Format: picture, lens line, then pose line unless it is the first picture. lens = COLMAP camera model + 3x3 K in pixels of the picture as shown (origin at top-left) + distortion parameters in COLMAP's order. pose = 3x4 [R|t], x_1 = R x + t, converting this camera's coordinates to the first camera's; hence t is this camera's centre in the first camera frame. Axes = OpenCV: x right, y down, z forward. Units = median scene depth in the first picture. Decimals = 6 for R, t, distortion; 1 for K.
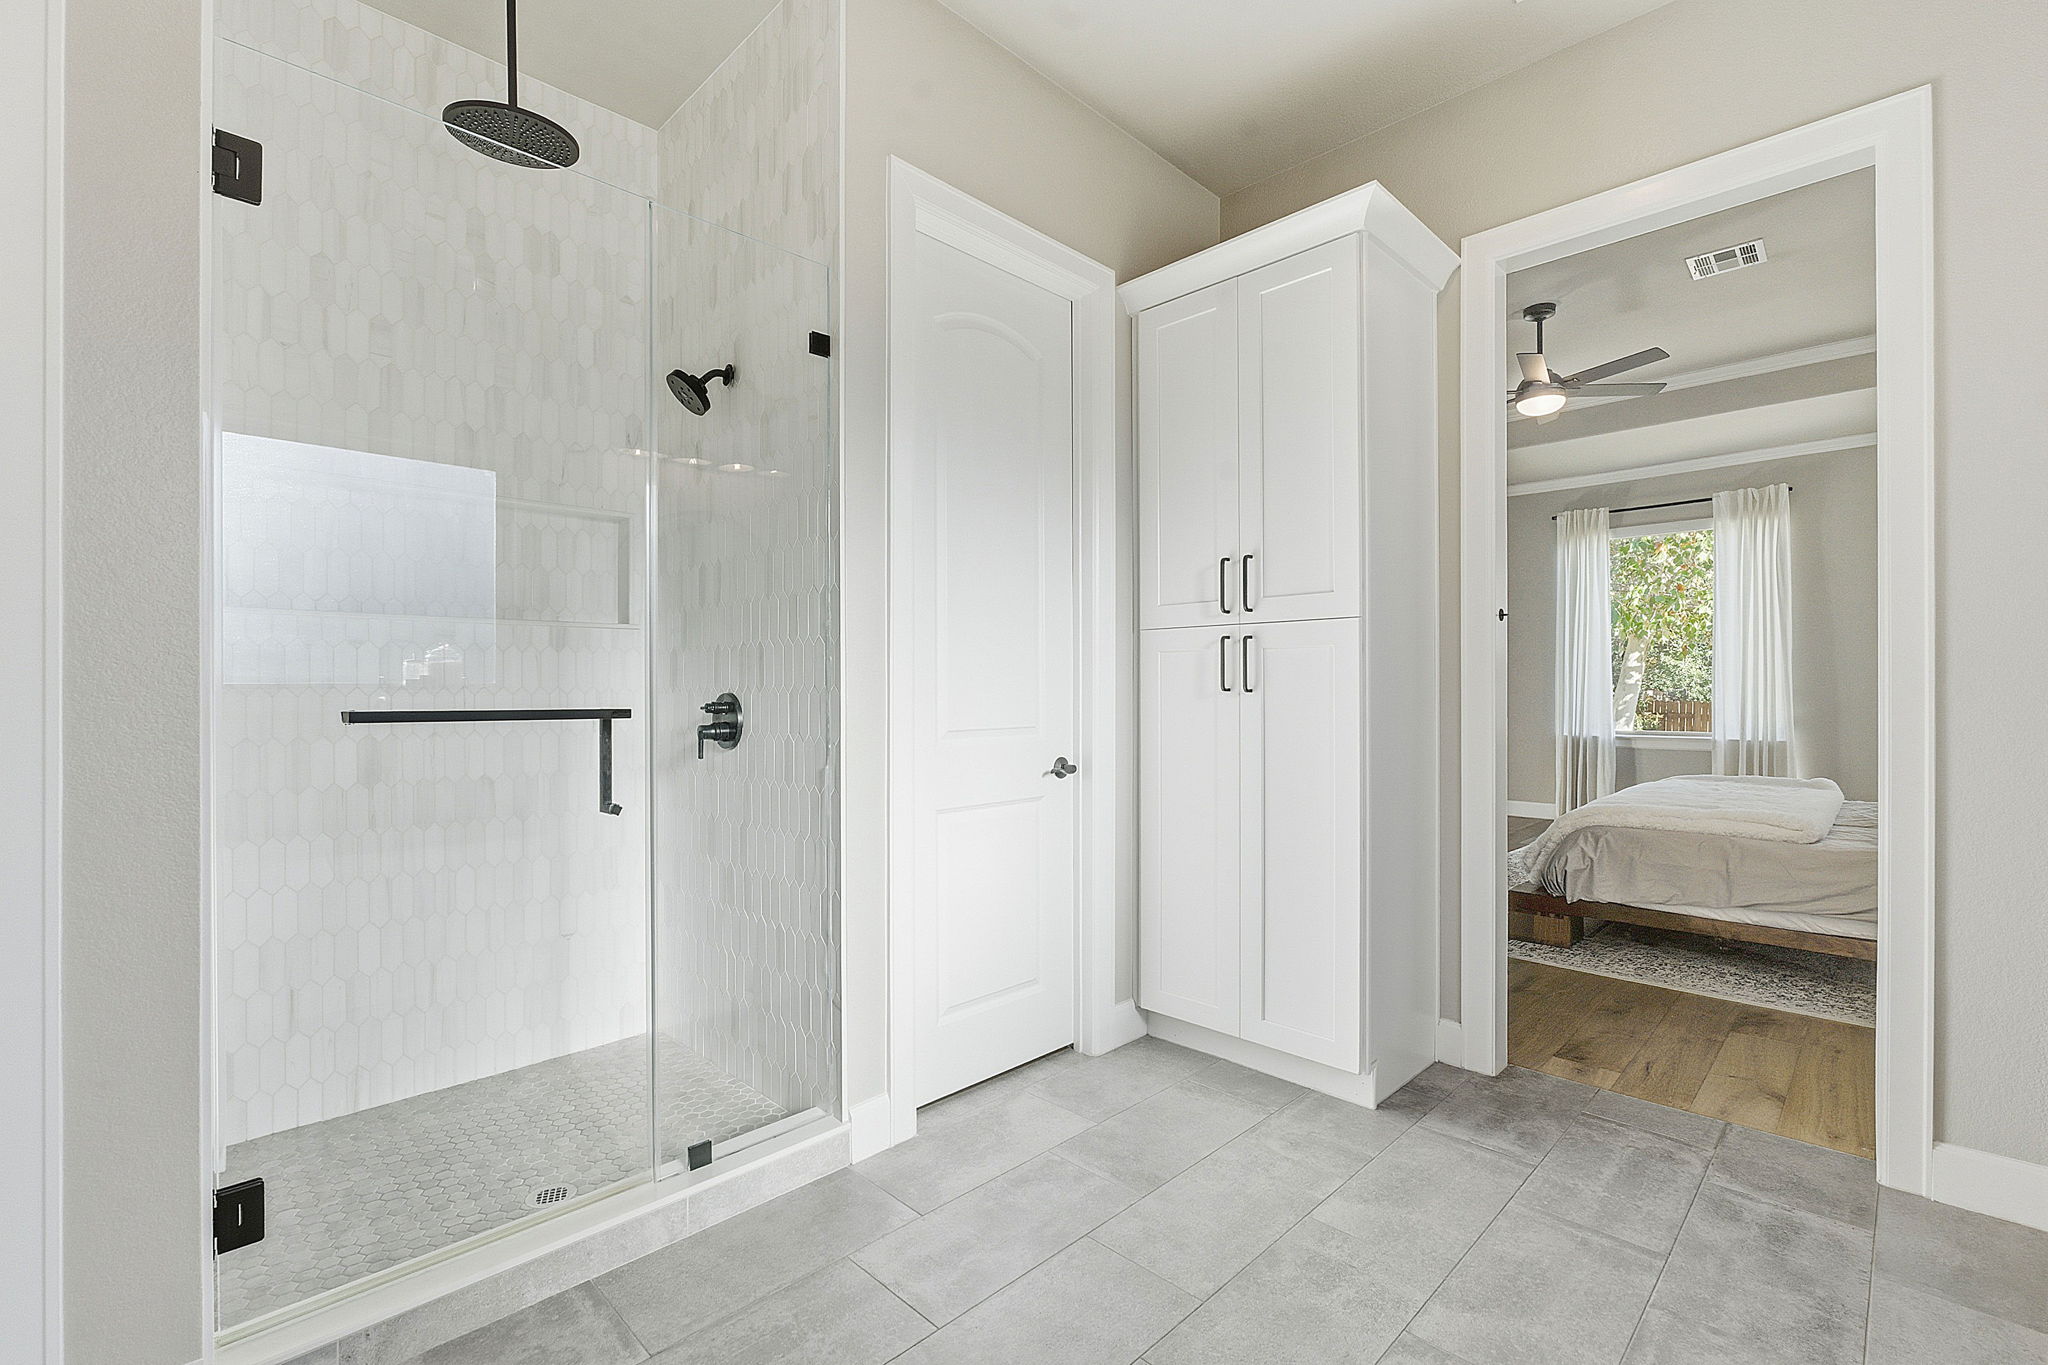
lens RADIAL K [[912.4, 0, 1017.2], [0, 912.4, 690.1], [0, 0, 1]] dist [-0.007628, 0.001103]
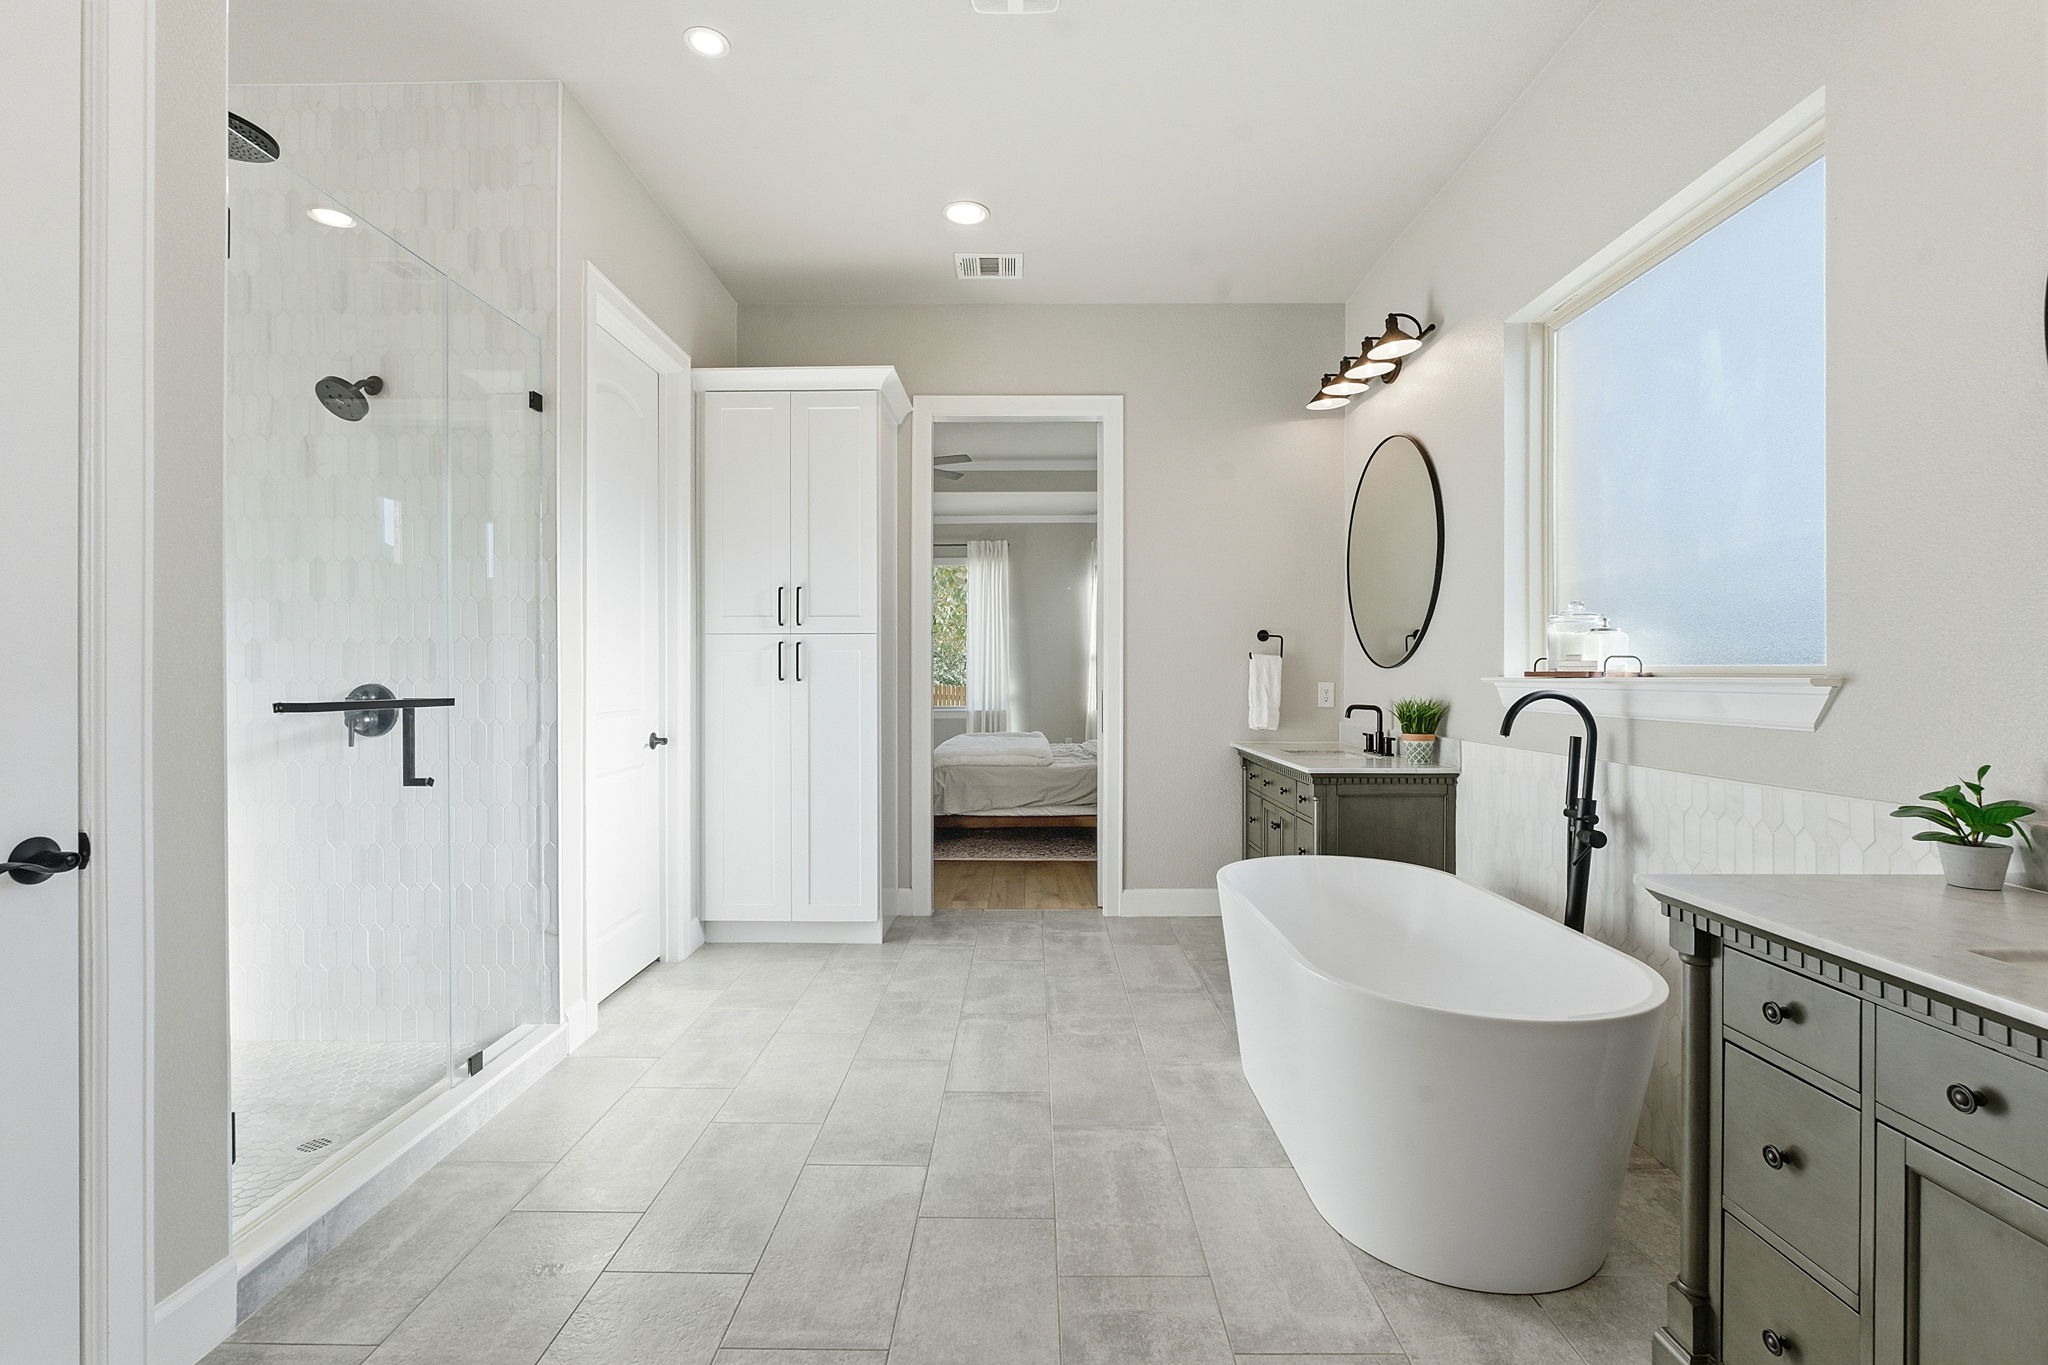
lens RADIAL K [[912.4, 0, 1026.3], [0, 912.4, 678.7], [0, 0, 1]] dist [-0.007628, 0.001103]
pose [[0.713387, -0.002722, 0.700765, -0.539883], [-0.001464, 0.999984, 0.005374, -0.010292], [-0.700769, -0.004859, 0.713372, -0.308760]]
